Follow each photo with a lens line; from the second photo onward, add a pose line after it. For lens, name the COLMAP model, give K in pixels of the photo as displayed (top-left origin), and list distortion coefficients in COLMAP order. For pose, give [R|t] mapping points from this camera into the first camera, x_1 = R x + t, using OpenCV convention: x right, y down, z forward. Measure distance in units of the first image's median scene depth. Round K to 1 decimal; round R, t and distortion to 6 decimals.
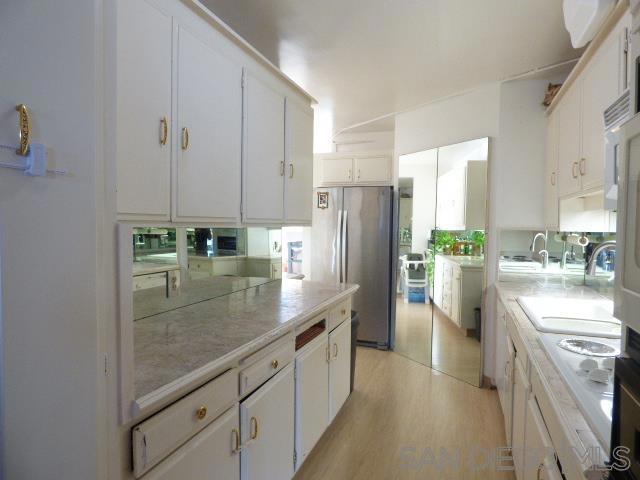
lens RADIAL K [[377.1, 0, 316.6], [0, 377.1, 243.5], [0, 0, 1]] dist [-0.030130, 0.008607]
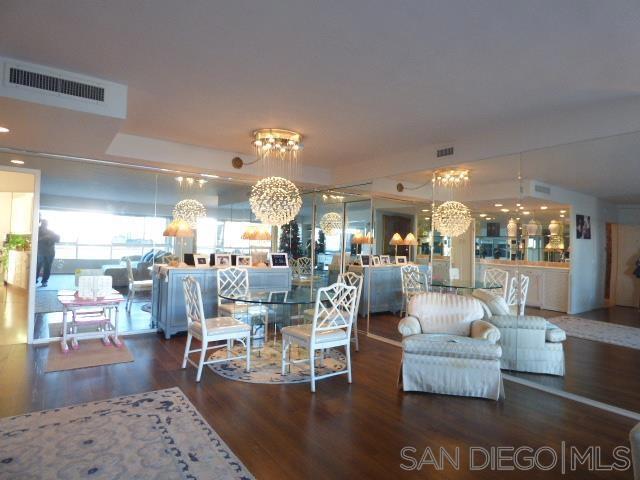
lens RADIAL K [[377.1, 0, 327.5], [0, 377.1, 240.5], [0, 0, 1]] dist [-0.030130, 0.008607]
pose [[0.534670, 0.031171, 0.844486, -0.257026], [0.005792, 0.999161, -0.040548, 0.057196], [-0.845041, 0.026571, 0.534041, -0.868335]]
